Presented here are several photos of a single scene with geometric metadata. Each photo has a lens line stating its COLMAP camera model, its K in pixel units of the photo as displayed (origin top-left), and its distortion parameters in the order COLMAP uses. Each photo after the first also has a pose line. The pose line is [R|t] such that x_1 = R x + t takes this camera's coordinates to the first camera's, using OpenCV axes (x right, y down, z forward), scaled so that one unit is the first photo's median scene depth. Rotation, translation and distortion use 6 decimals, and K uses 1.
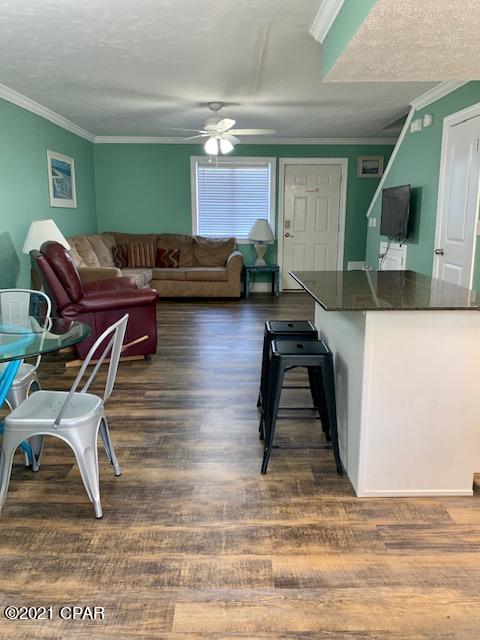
lens RADIAL K [[496.1, 0, 232.0], [0, 496.1, 317.6], [0, 0, 1]] dist [0.074420, -0.139607]
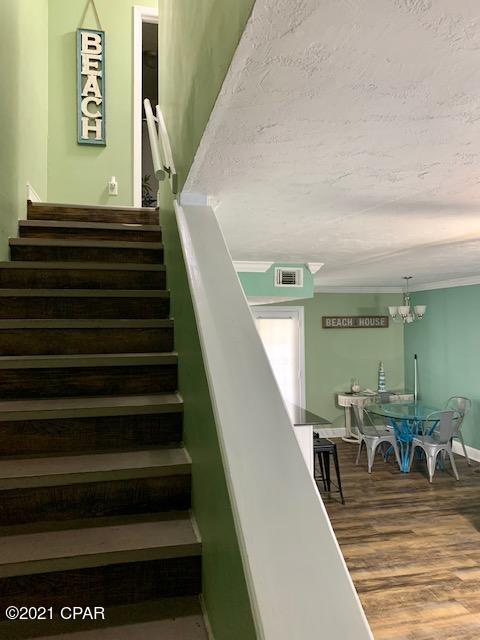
lens RADIAL K [[496.1, 0, 232.0], [0, 496.1, 317.6], [0, 0, 1]] dist [0.074420, -0.139607]
pose [[-0.977210, -0.003848, -0.212240, 0.315402], [-0.045629, 0.980271, 0.192317, -0.290069], [0.207313, 0.197618, -0.958107, 1.019987]]
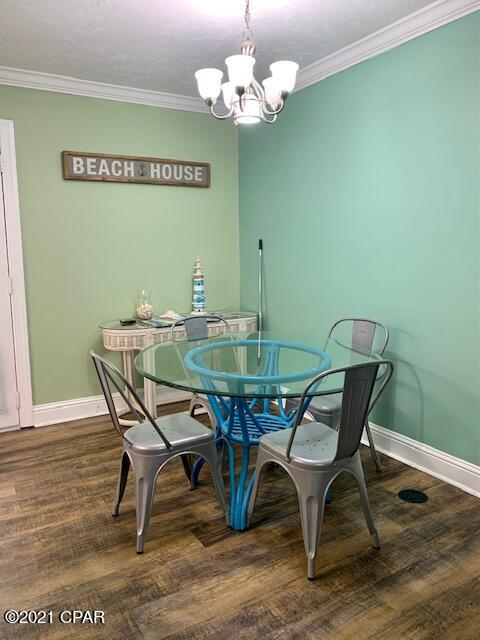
lens RADIAL K [[496.1, 0, 232.0], [0, 496.1, 317.6], [0, 0, 1]] dist [0.074420, -0.139607]
pose [[-0.865887, 0.073662, -0.494787, 0.008348], [-0.098078, 0.944903, 0.312313, -0.112343], [0.490531, 0.318955, -0.810954, 0.547704]]
